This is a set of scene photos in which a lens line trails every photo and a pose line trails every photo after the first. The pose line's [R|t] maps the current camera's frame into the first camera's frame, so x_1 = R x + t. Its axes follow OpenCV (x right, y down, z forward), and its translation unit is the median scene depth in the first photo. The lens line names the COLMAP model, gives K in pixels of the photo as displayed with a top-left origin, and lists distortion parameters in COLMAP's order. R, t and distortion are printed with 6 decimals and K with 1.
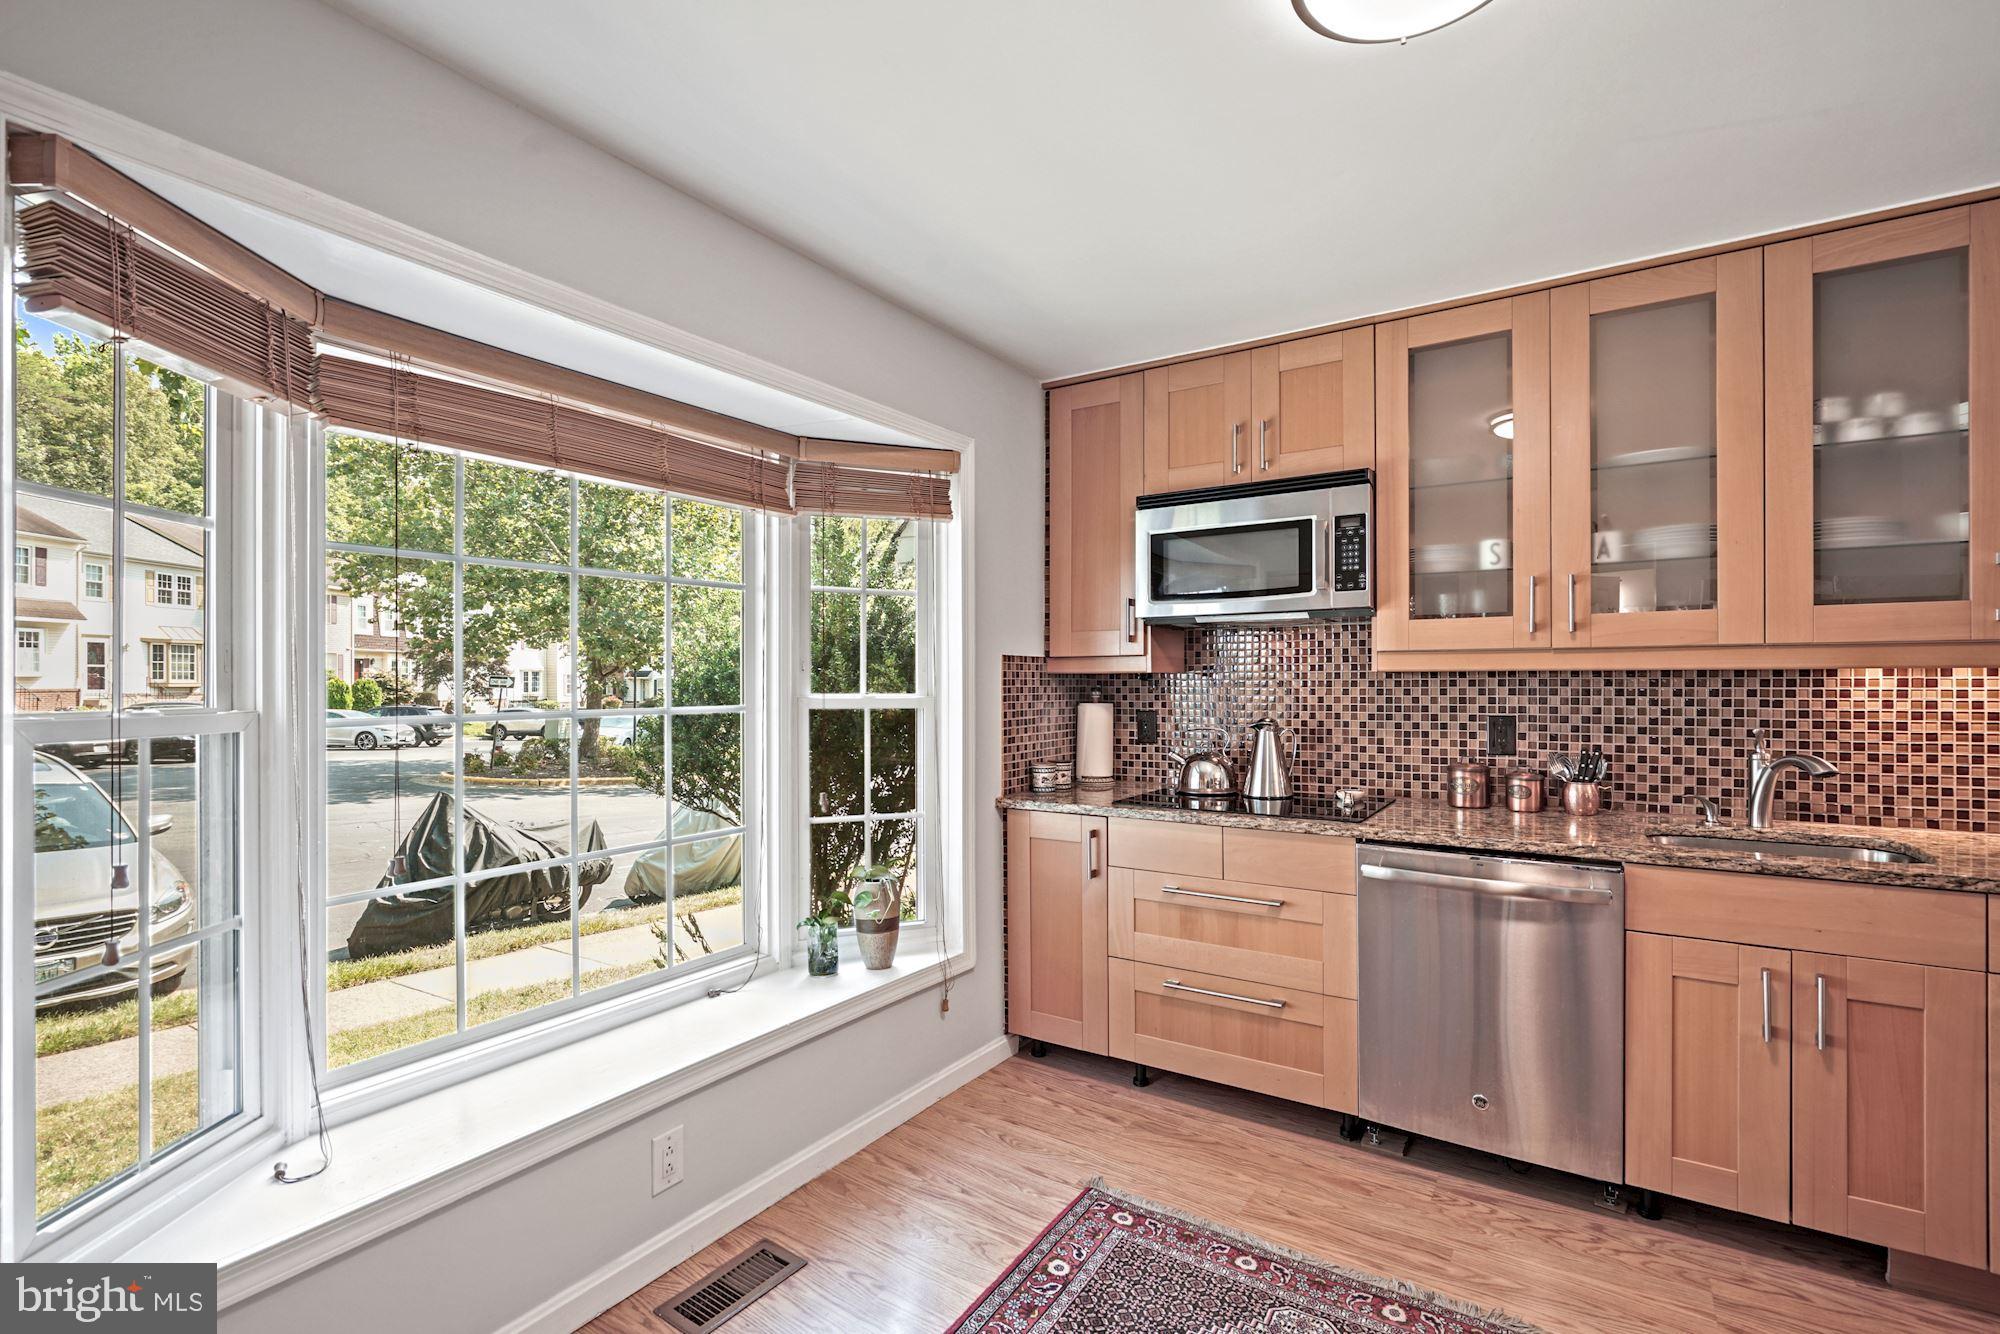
lens RADIAL K [[934.4, 0, 1009.6], [0, 934.4, 678.1], [0, 0, 1]] dist [-0.003952, 0.002008]
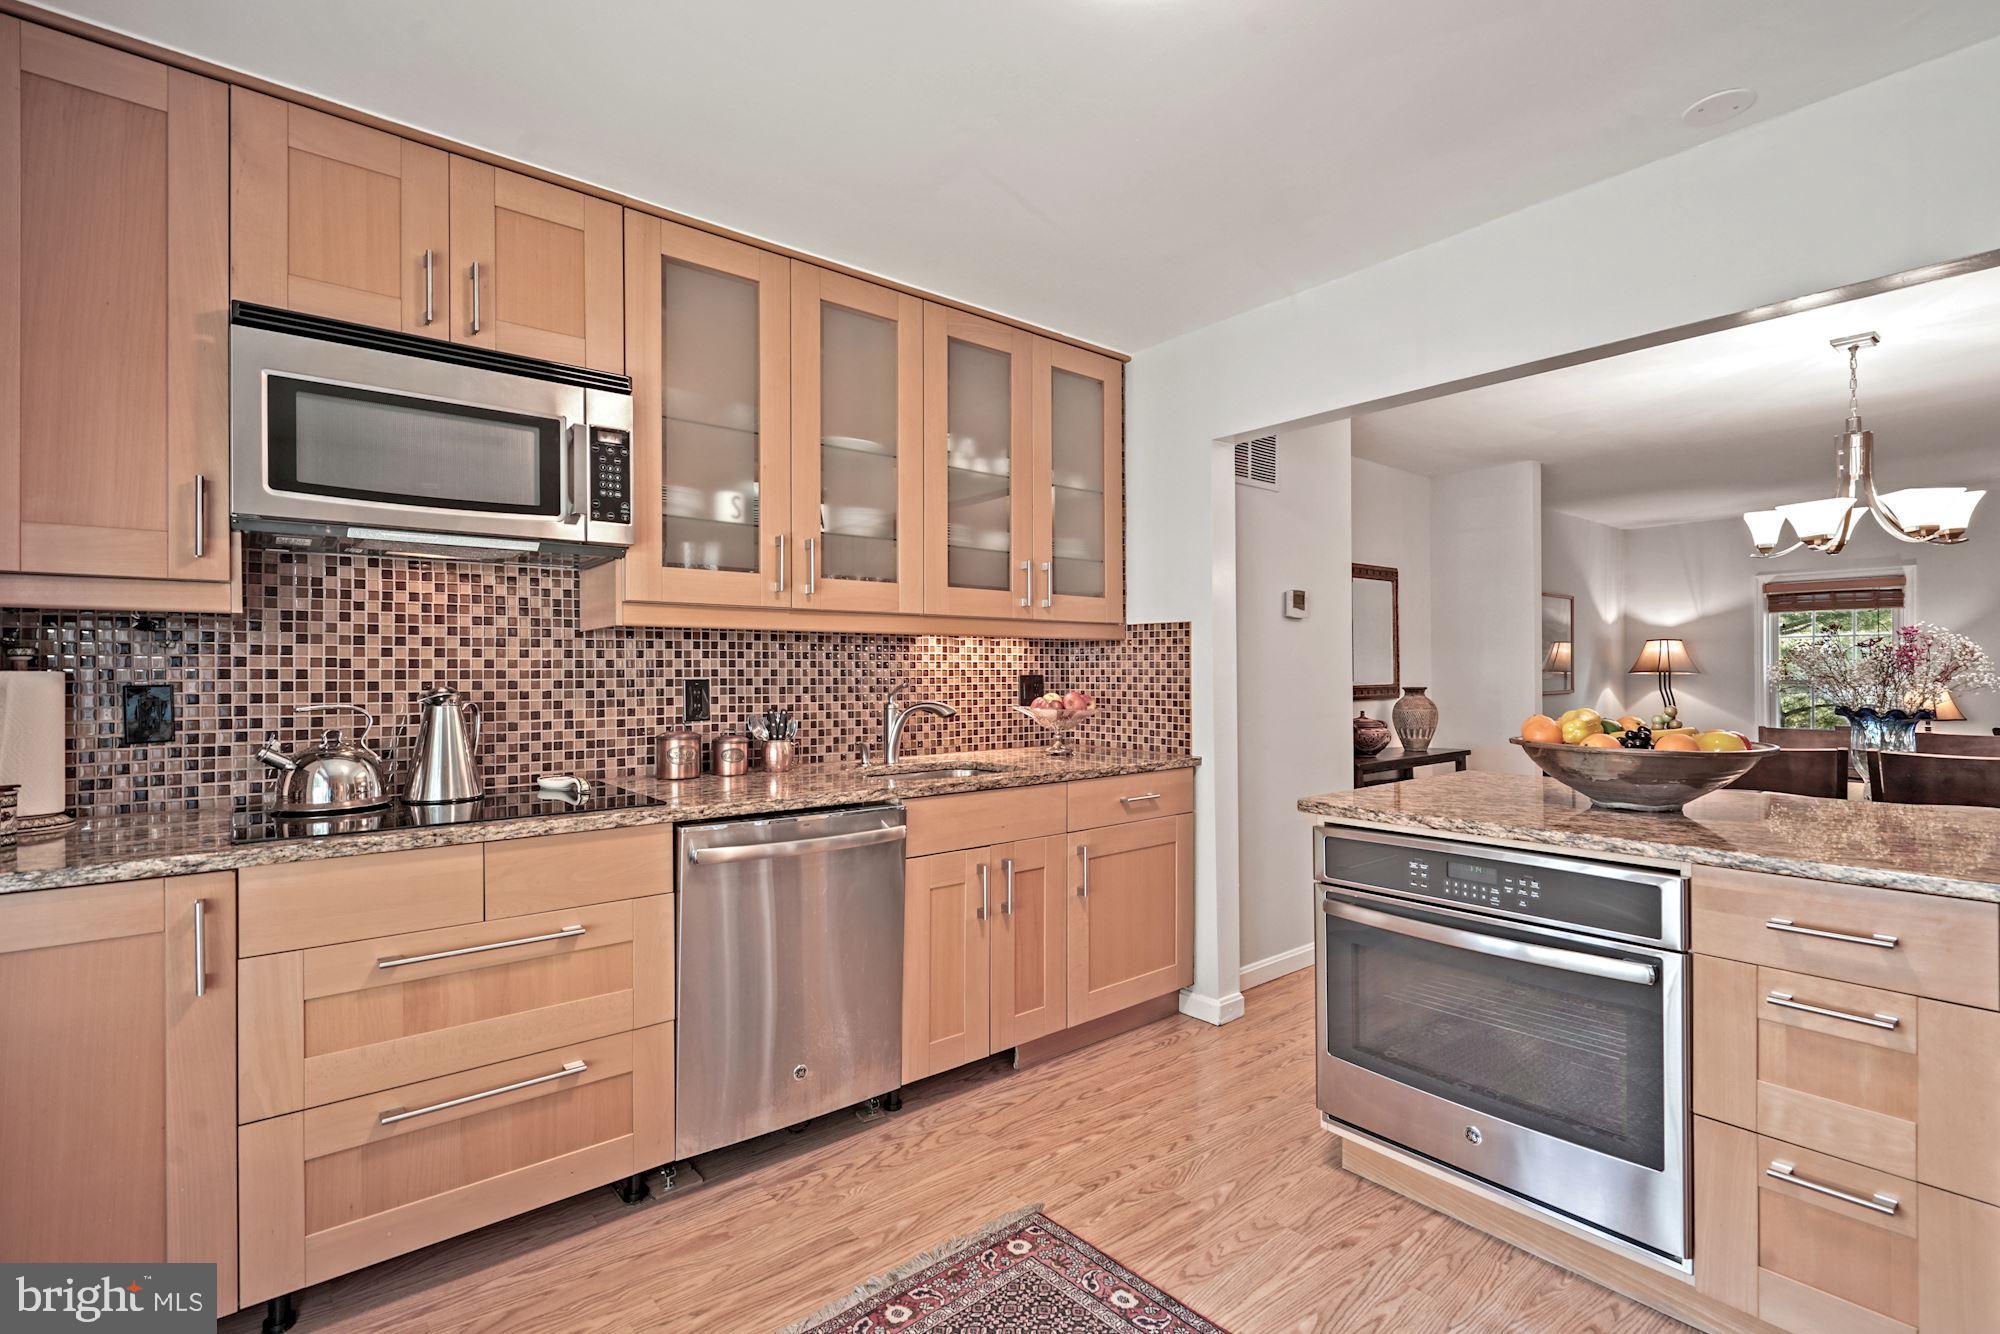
lens RADIAL K [[934.4, 0, 988.6], [0, 934.4, 674.1], [0, 0, 1]] dist [-0.003952, 0.002008]
pose [[0.293510, 0.004317, 0.955946, -0.286751], [0.003762, 0.999977, -0.005671, 0.040076], [-0.955949, 0.005261, 0.293487, 0.423227]]
